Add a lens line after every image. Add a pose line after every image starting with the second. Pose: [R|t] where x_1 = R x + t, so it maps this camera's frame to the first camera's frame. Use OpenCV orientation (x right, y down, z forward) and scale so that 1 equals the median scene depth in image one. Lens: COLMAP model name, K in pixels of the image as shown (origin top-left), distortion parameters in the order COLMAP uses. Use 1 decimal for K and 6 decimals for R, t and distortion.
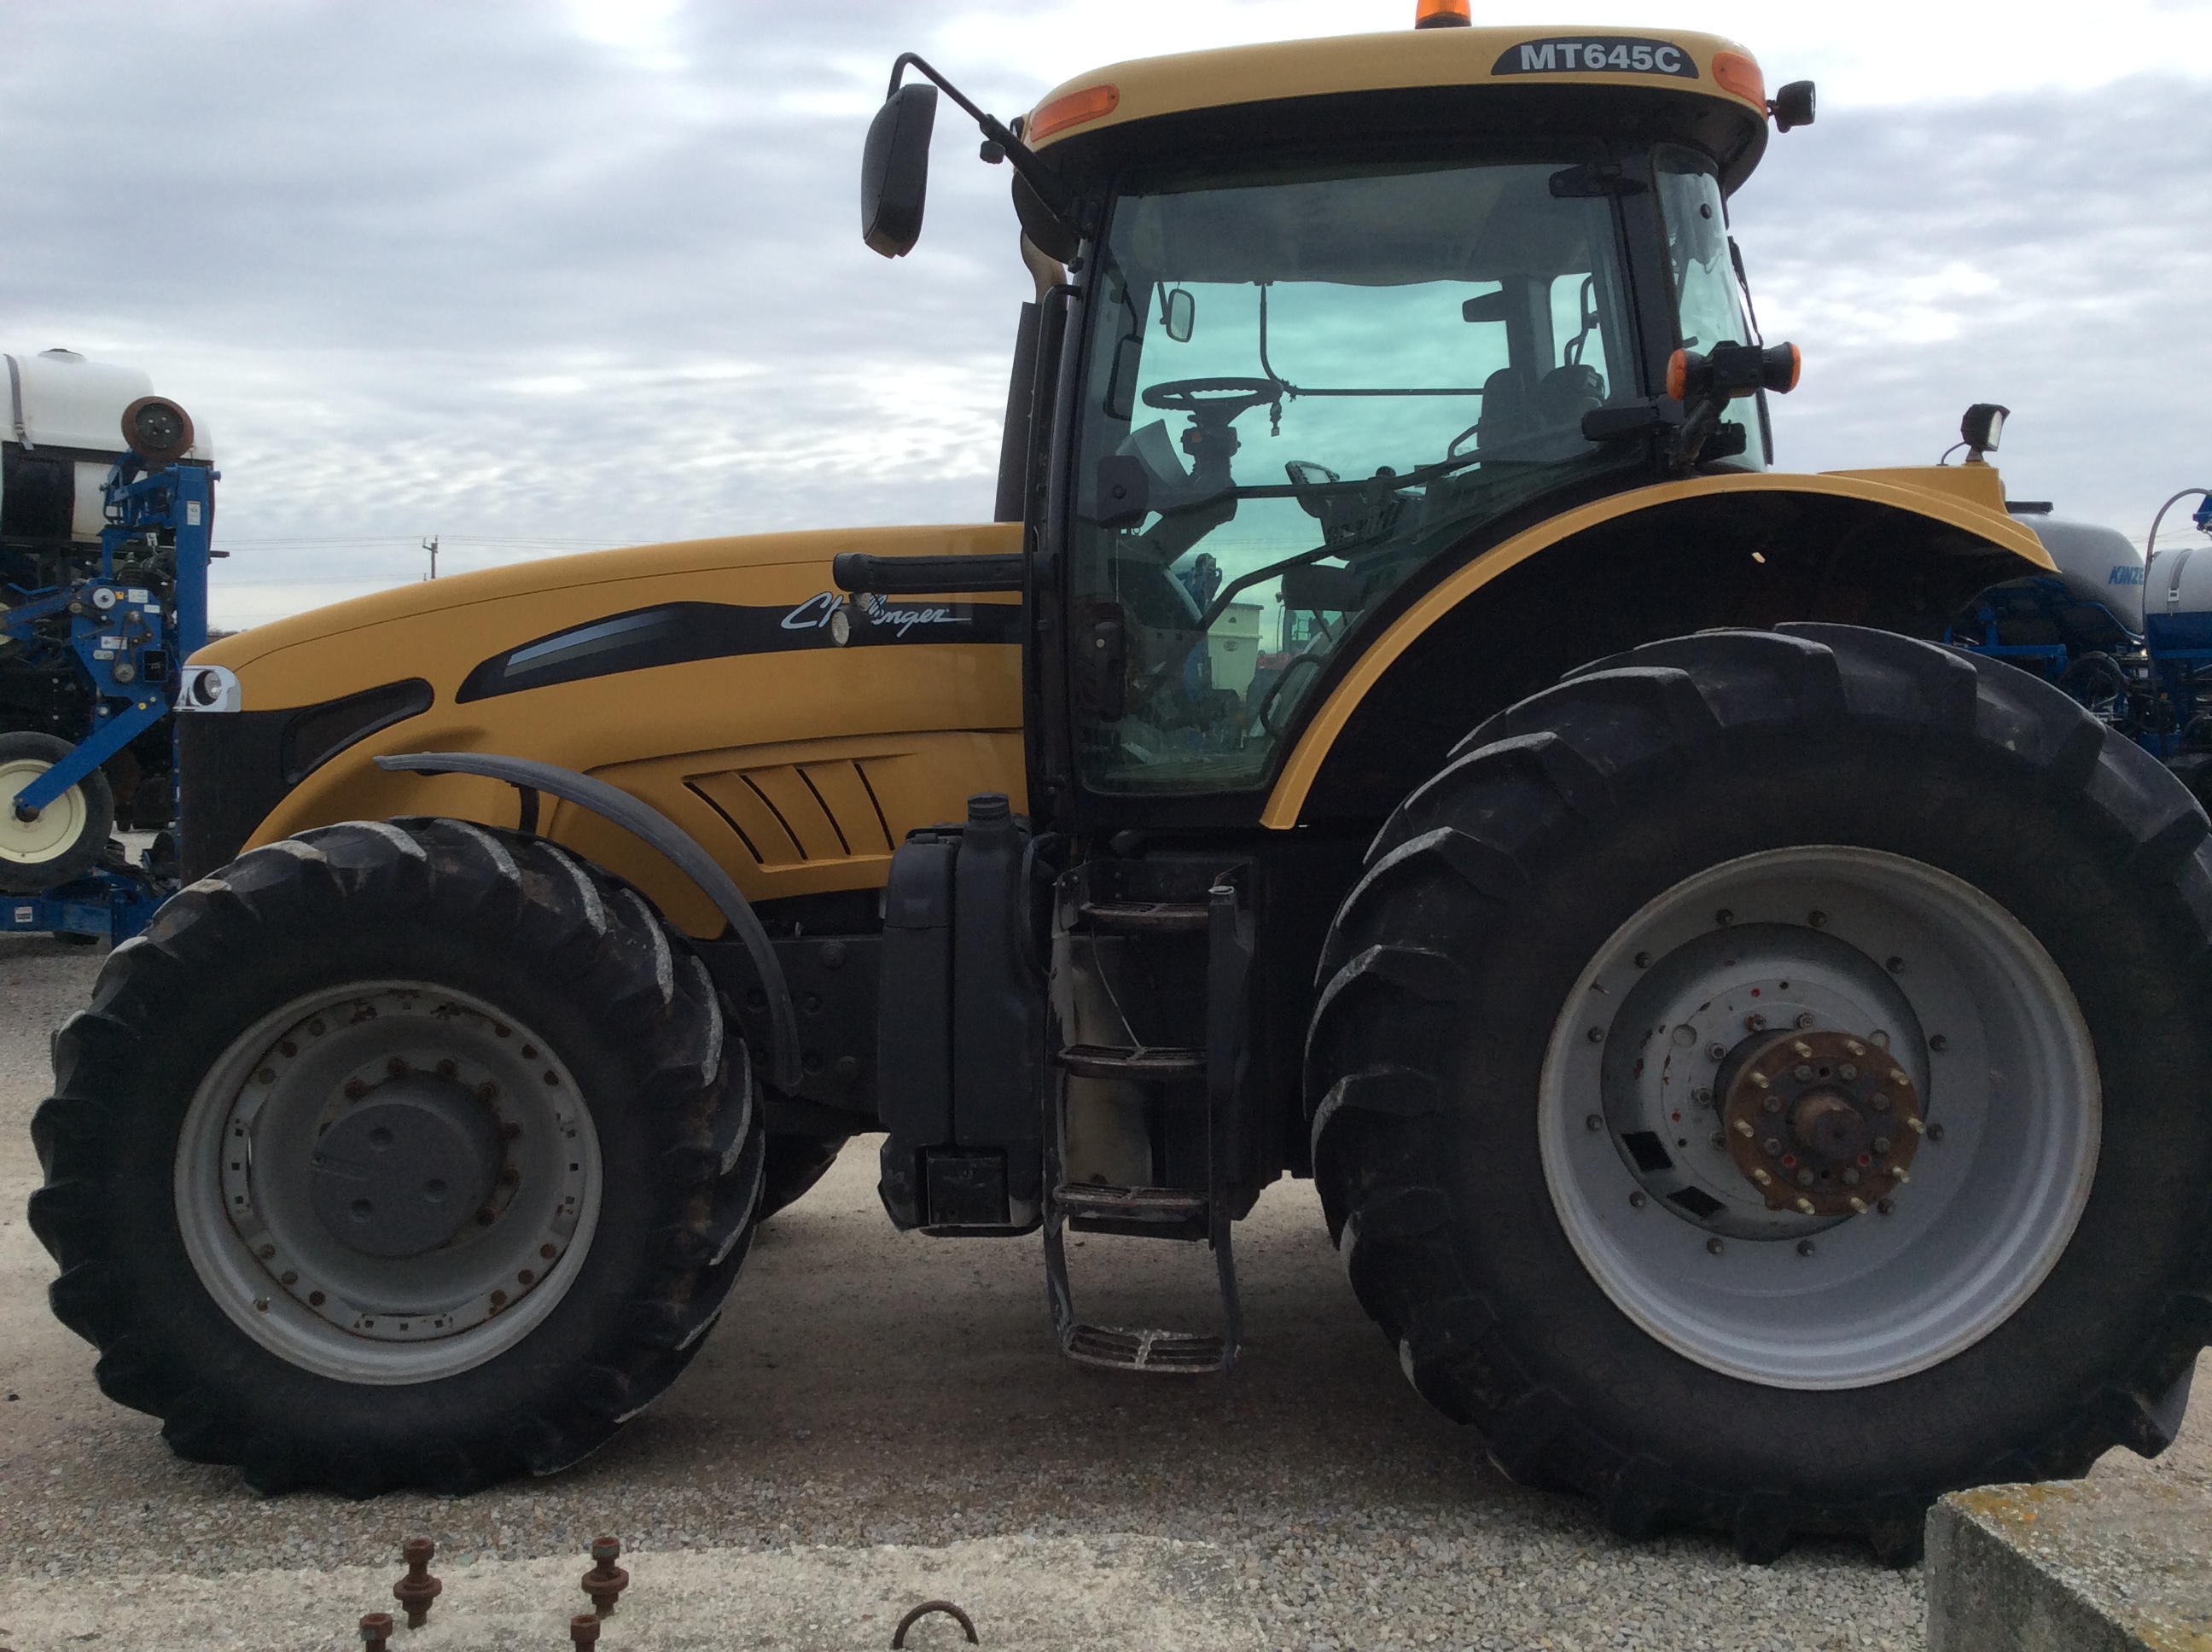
lens RADIAL K [[2052.3, 0, 1110.8], [0, 2052.3, 831.3], [0, 0, 1]] dist [0.010925, 0.000000]
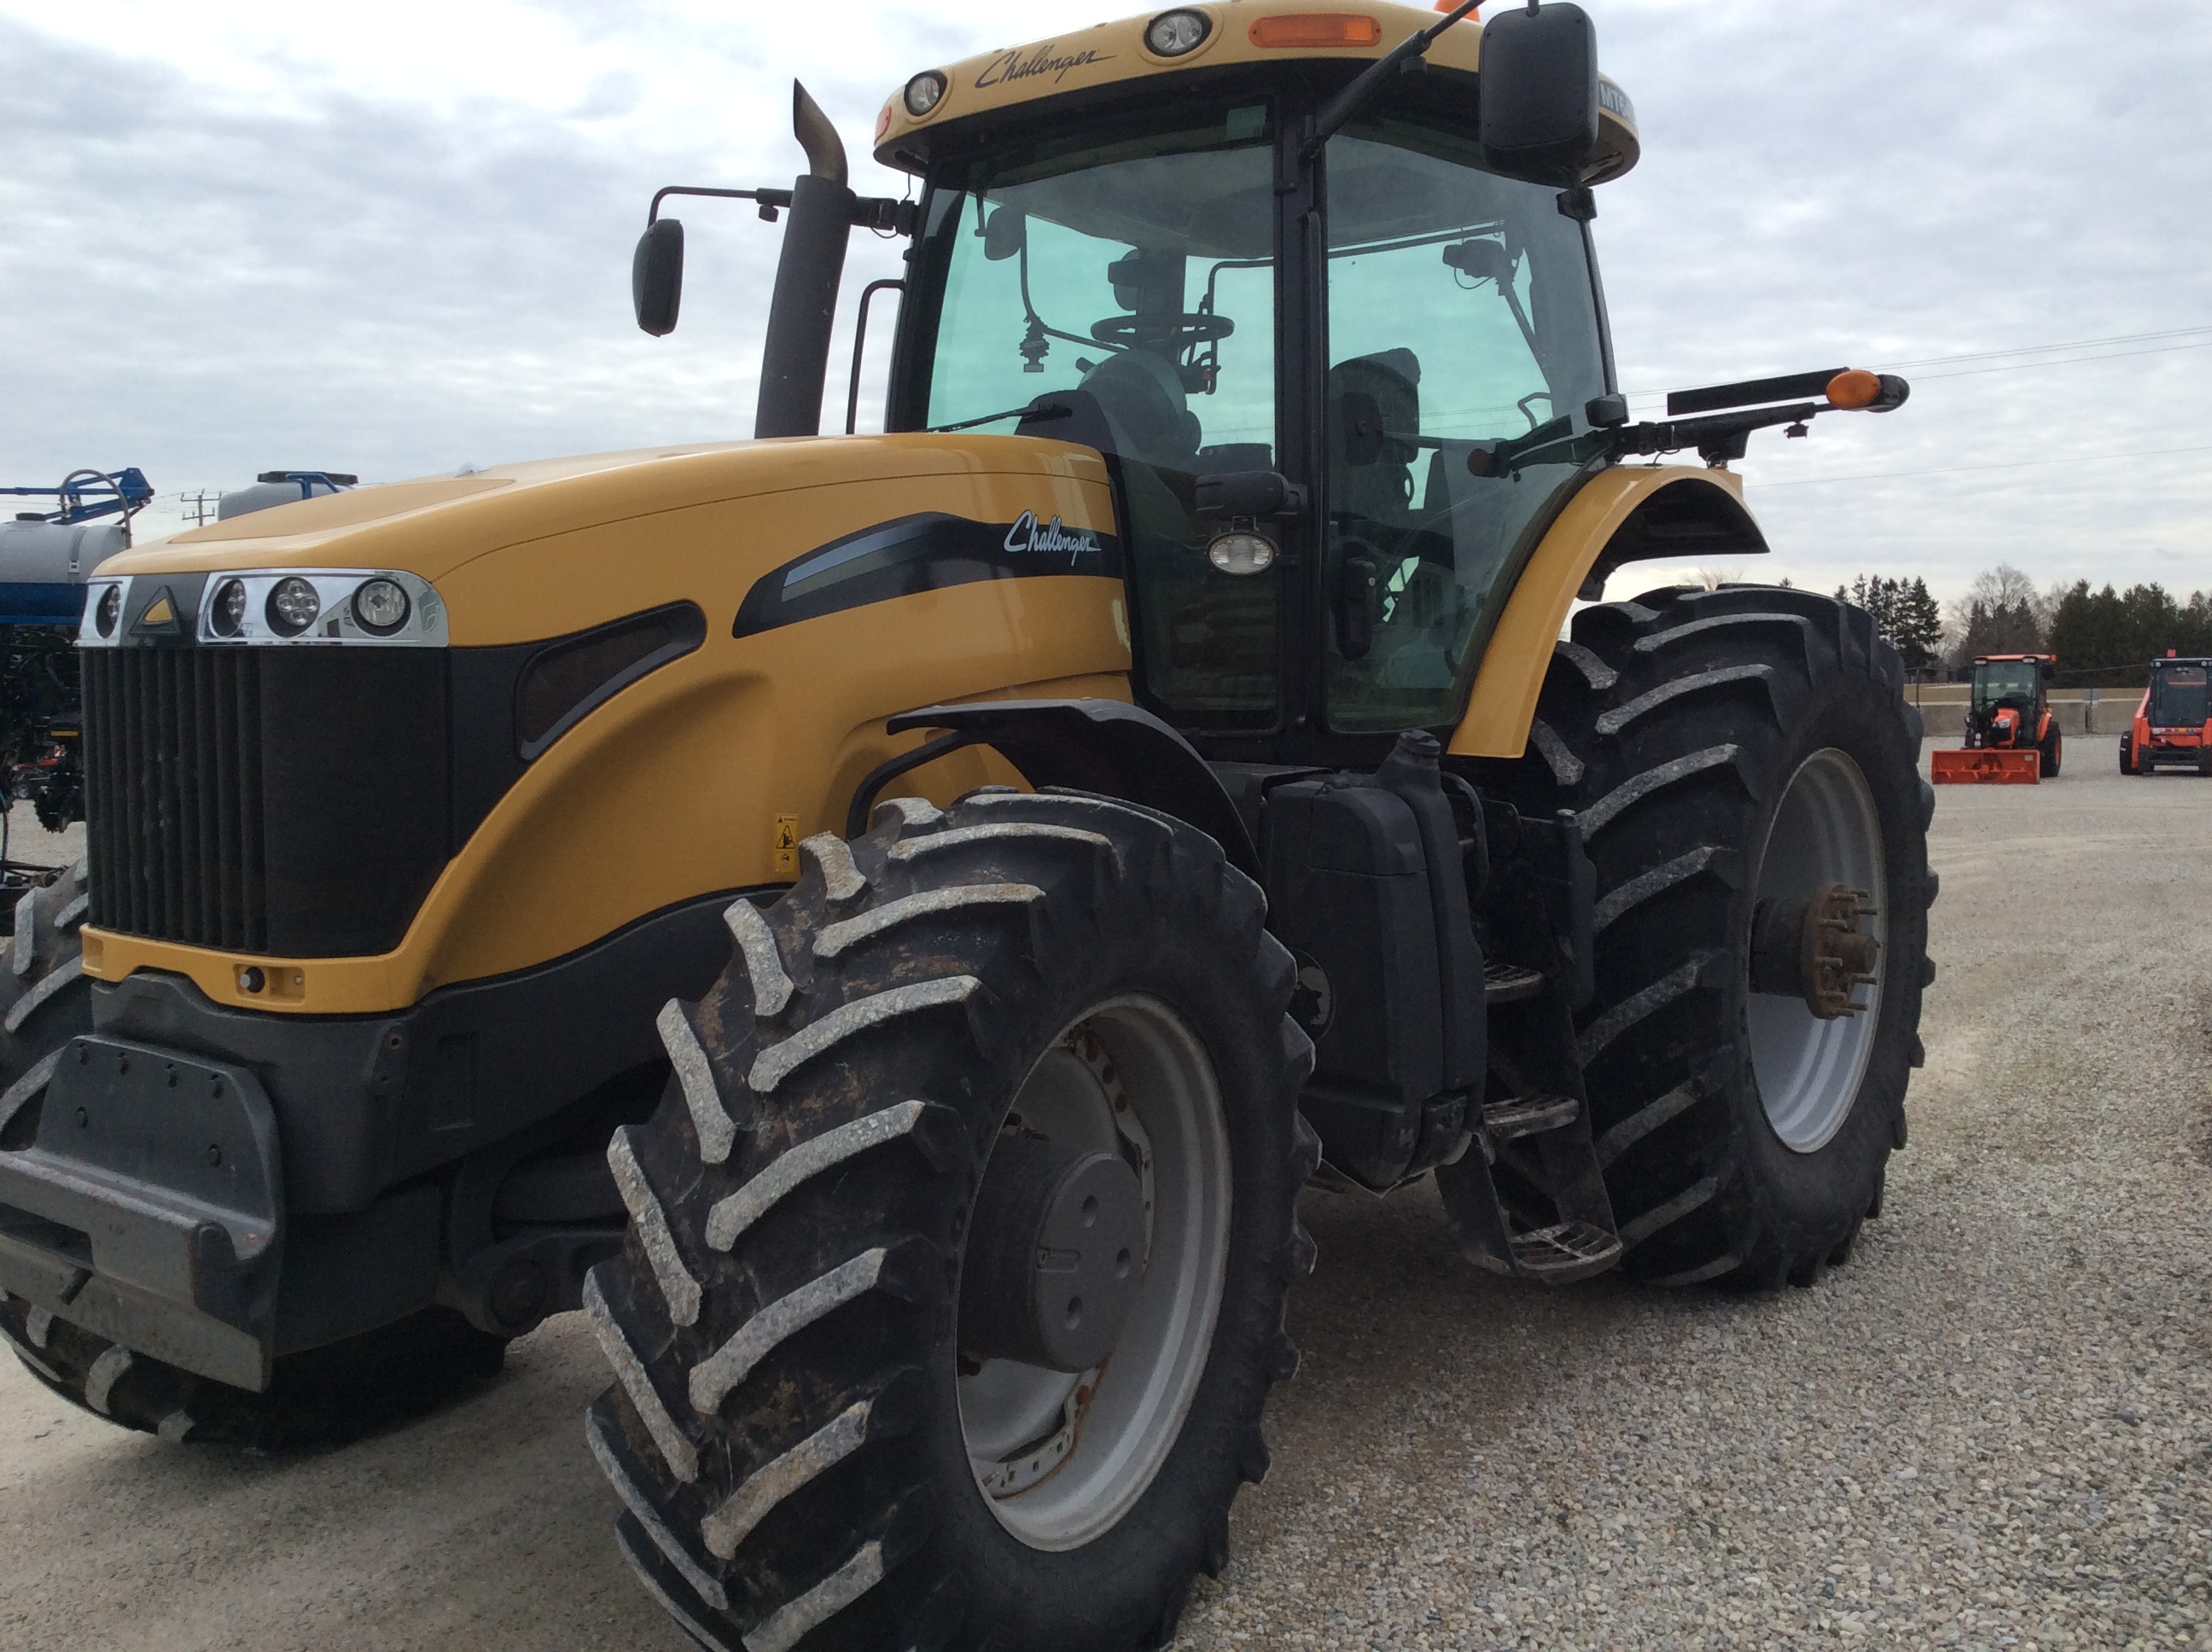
lens RADIAL K [[2052.3, 0, 1109.8], [0, 2052.3, 833.4], [0, 0, 1]] dist [0.010925, 0.000000]
pose [[0.557843, -0.068178, 0.827141, -0.843998], [0.052984, 0.997513, 0.046487, -0.021273], [-0.828253, 0.017893, 0.560068, 0.504826]]
